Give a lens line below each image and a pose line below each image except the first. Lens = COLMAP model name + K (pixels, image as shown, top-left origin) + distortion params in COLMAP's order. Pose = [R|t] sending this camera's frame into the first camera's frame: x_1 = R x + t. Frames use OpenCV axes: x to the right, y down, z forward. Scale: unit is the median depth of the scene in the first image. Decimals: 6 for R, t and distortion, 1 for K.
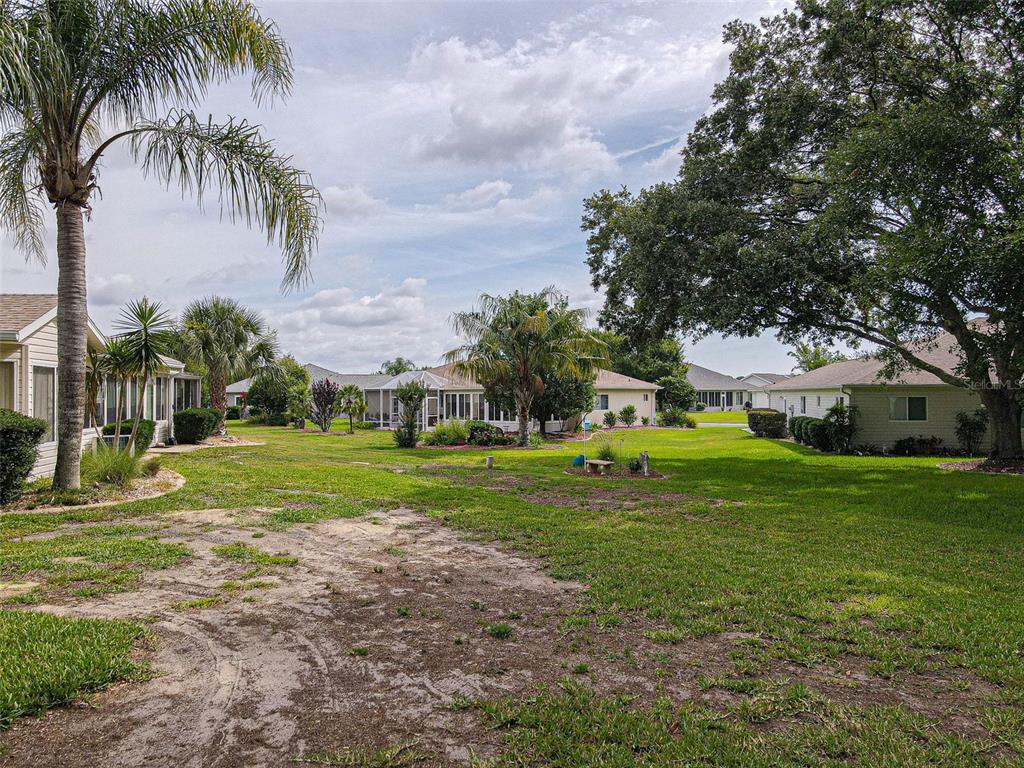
lens RADIAL K [[746.1, 0, 510.0], [0, 746.1, 367.5], [0, 0, 1]] dist [0.003321, 0.001902]
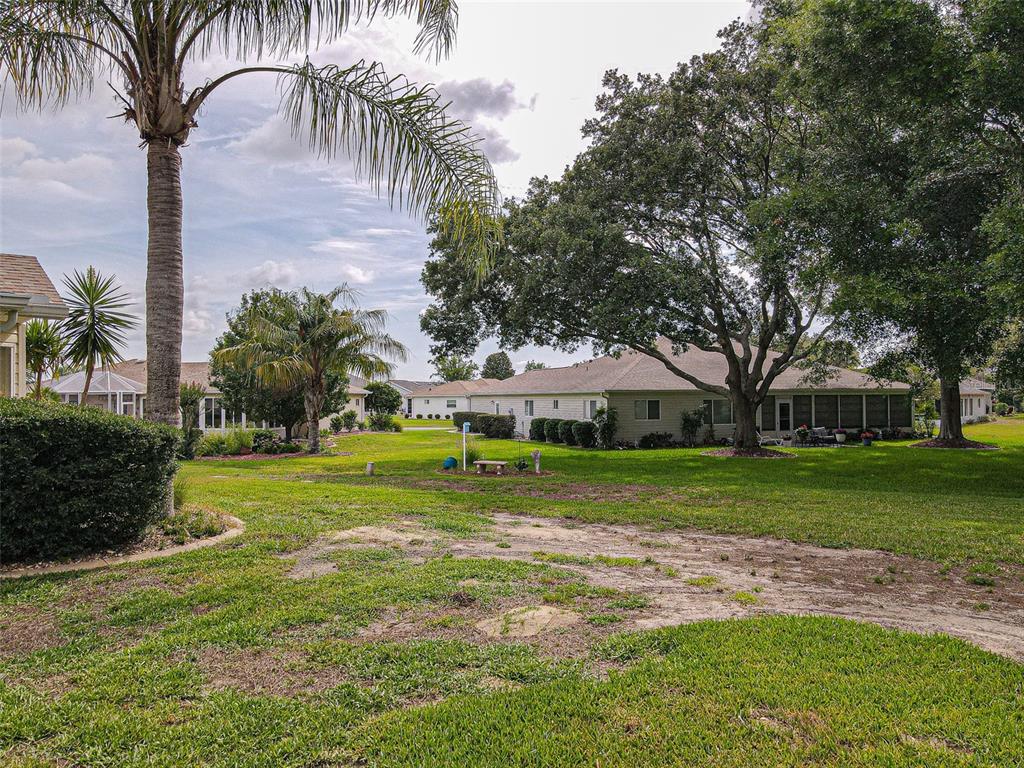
lens RADIAL K [[746.1, 0, 510.0], [0, 746.1, 367.5], [0, 0, 1]] dist [0.003321, 0.001902]
pose [[0.869049, 0.019572, 0.494339, -0.270907], [-0.015663, 0.999805, -0.012051, 0.004938], [-0.494478, 0.002730, 0.869186, 0.063114]]
